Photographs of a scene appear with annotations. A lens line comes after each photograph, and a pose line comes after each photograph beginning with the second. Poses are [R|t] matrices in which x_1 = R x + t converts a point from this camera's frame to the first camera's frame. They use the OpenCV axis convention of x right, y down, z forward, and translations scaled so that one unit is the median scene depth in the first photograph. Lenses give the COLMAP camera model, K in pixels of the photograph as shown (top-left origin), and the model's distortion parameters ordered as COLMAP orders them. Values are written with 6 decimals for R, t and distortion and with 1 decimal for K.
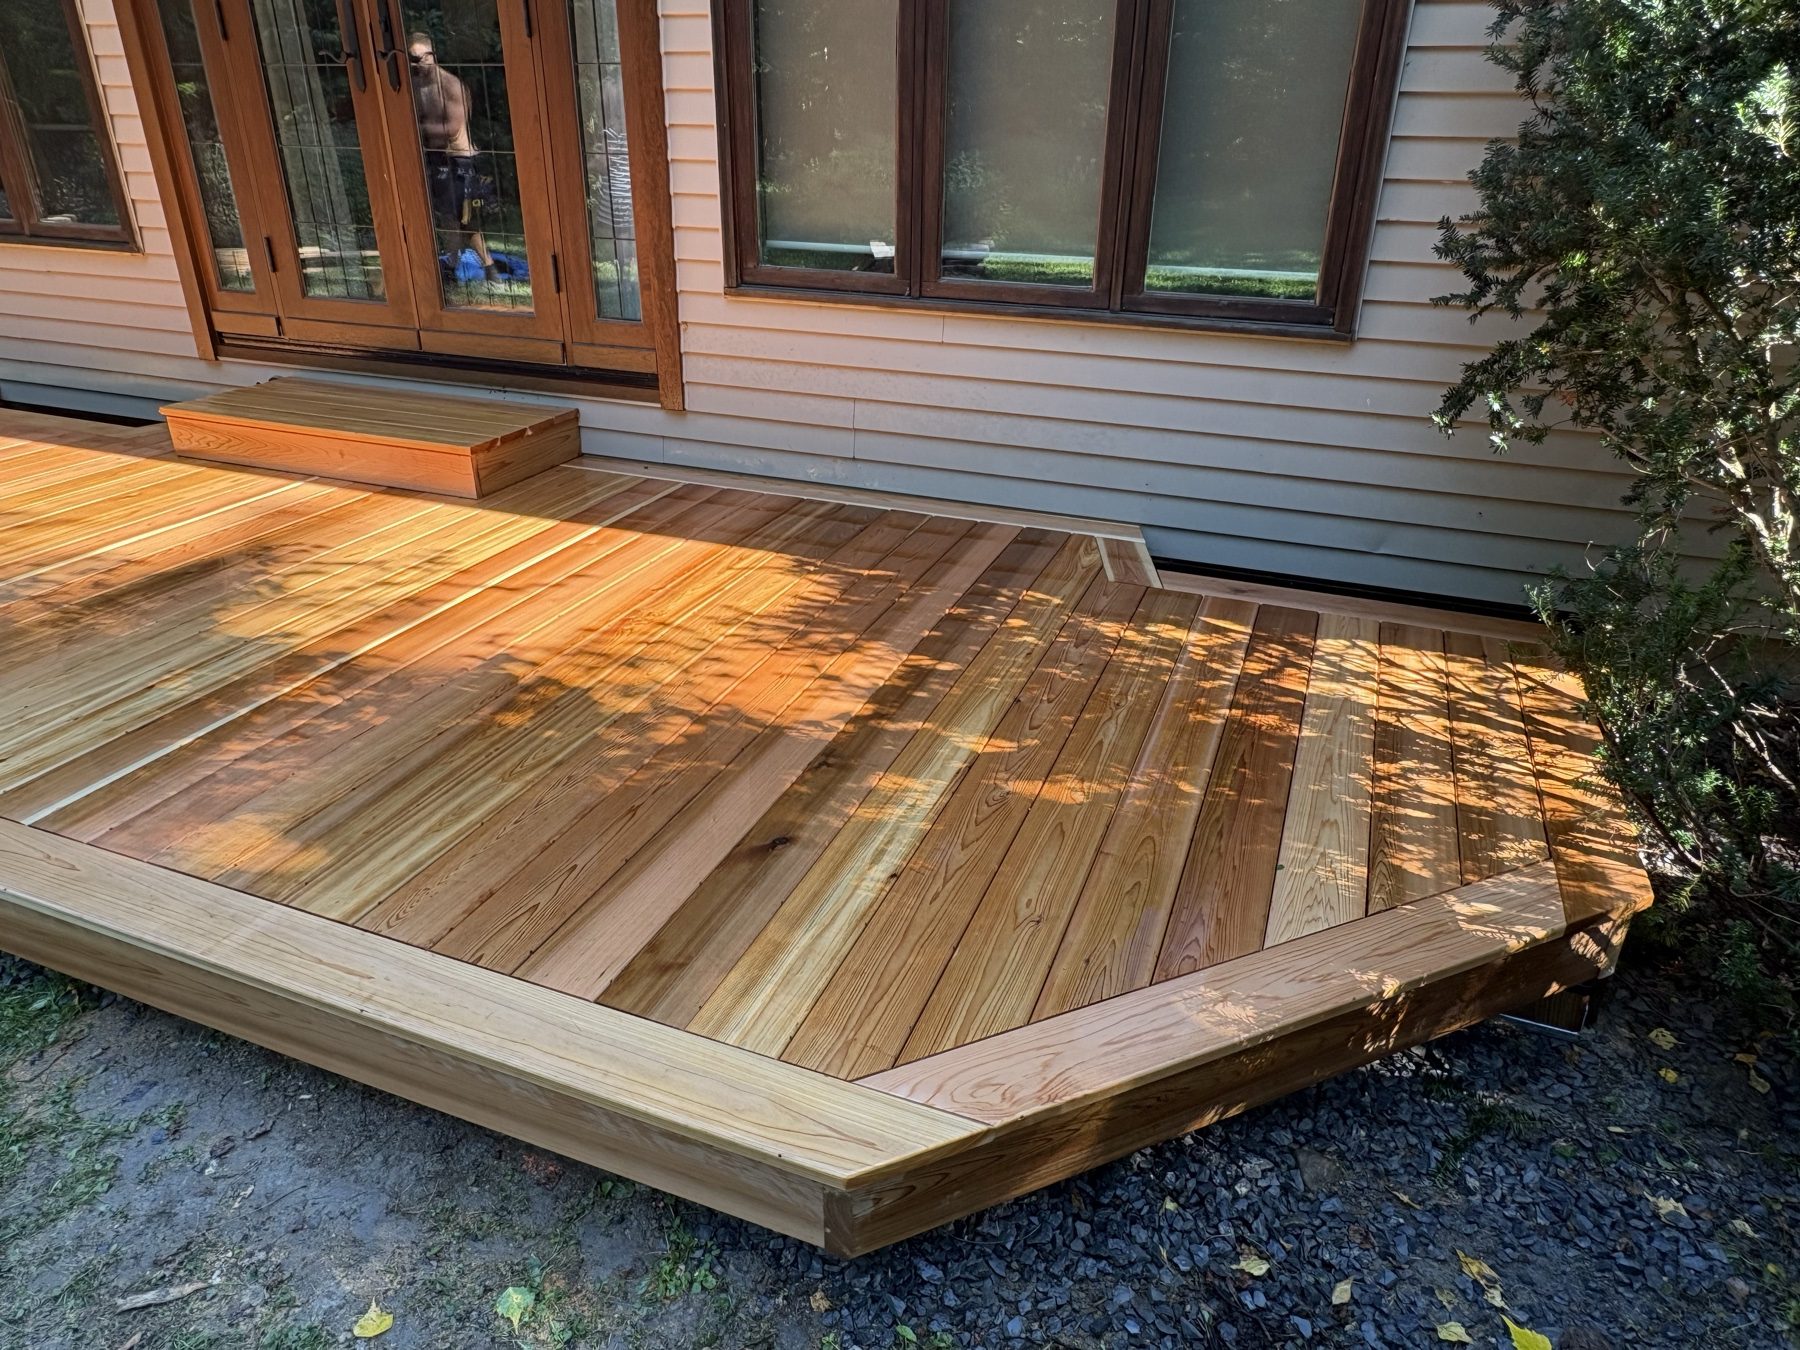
lens RADIAL K [[1190.8, 0, 900.0], [0, 1190.8, 675.0], [0, 0, 1]] dist [-0.008479, -0.002995]
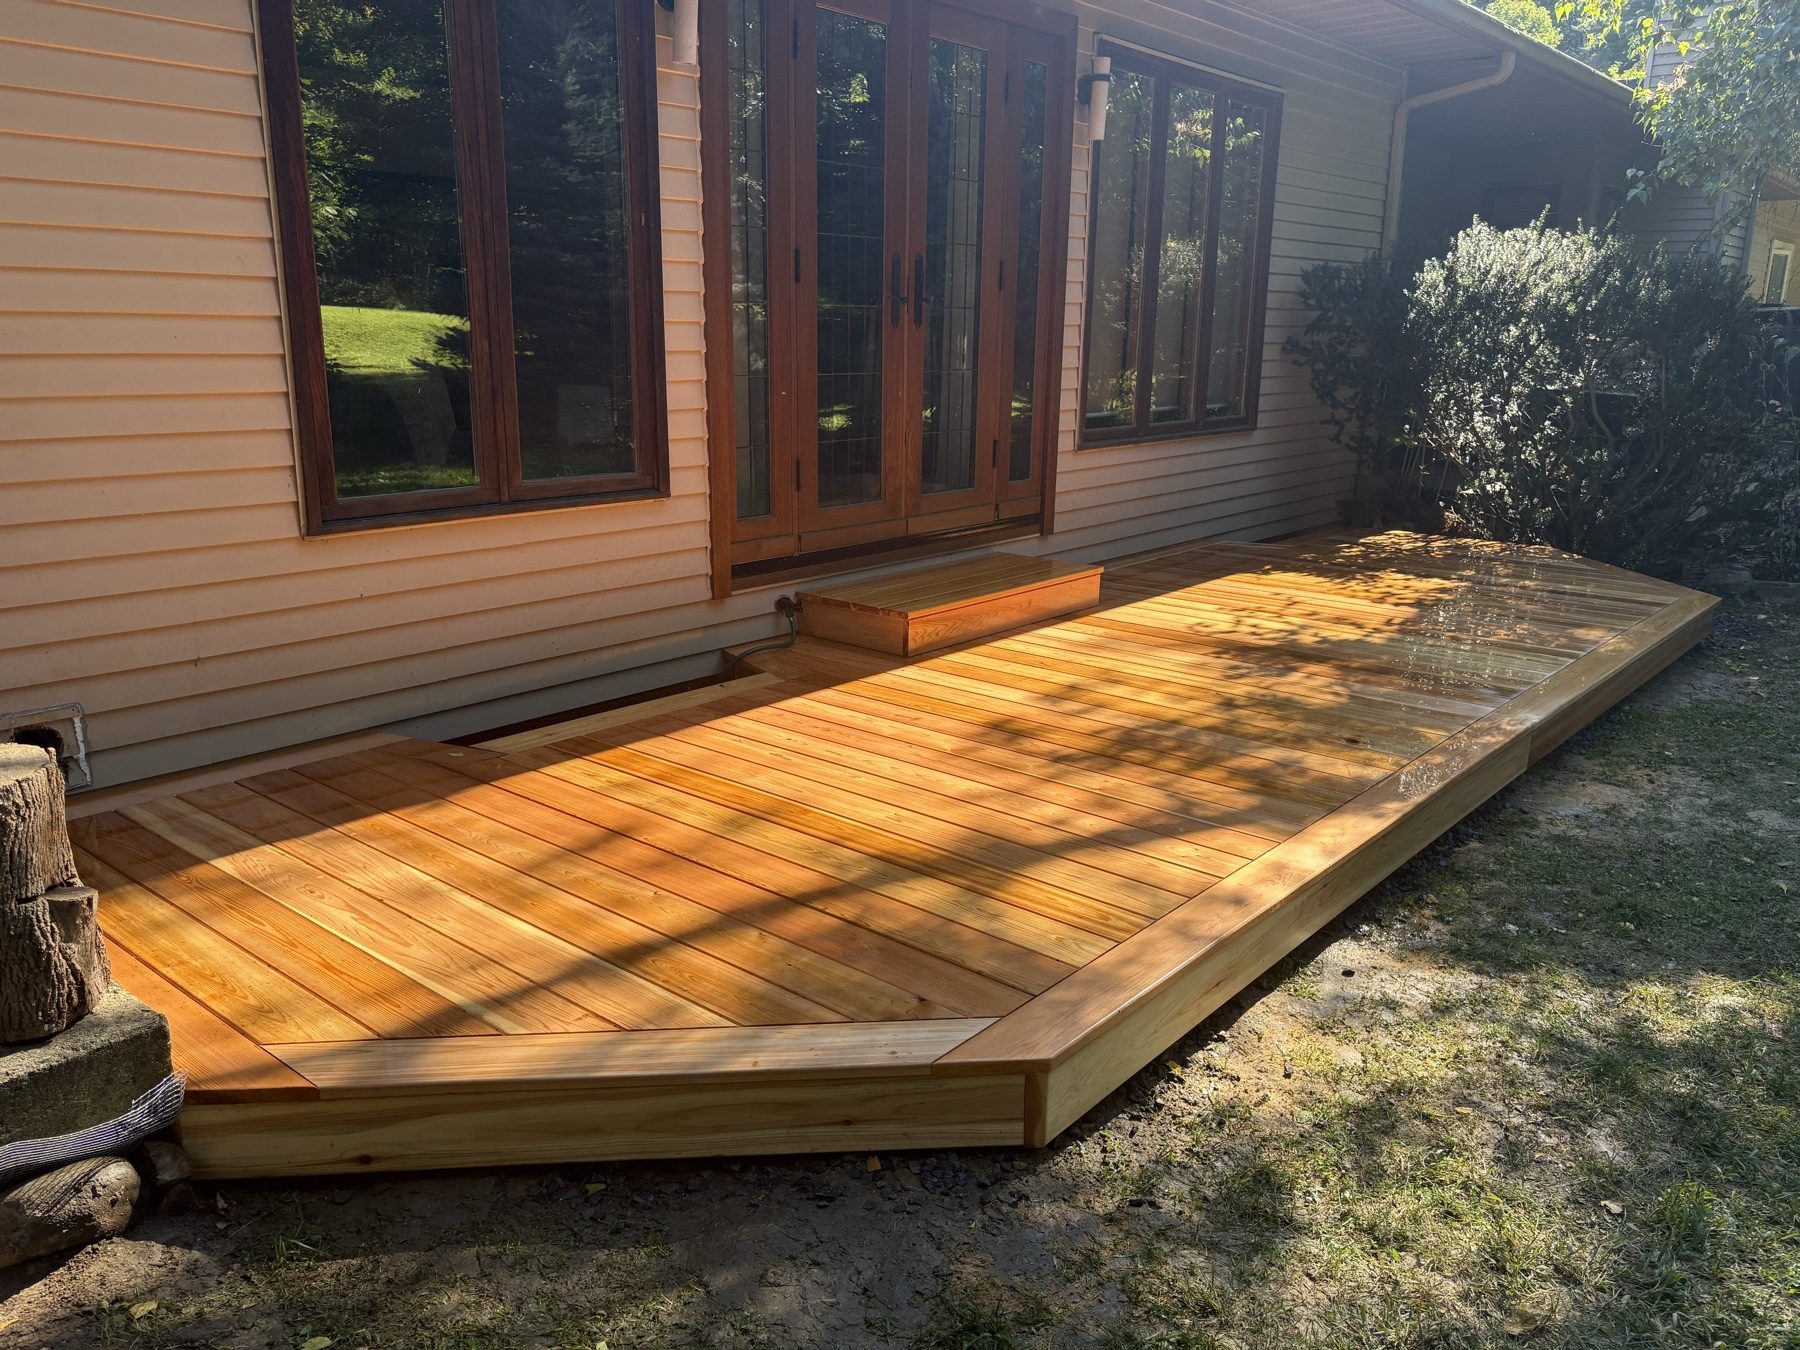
lens RADIAL K [[1358.9, 0, 887.7], [0, 1358.9, 663.2], [0, 0, 1]] dist [0.023810, 0.000208]
pose [[0.331173, -0.237015, 0.913317, -1.643531], [0.407029, 0.909133, 0.088339, -0.280712], [-0.851265, 0.342491, 0.397552, 0.522094]]
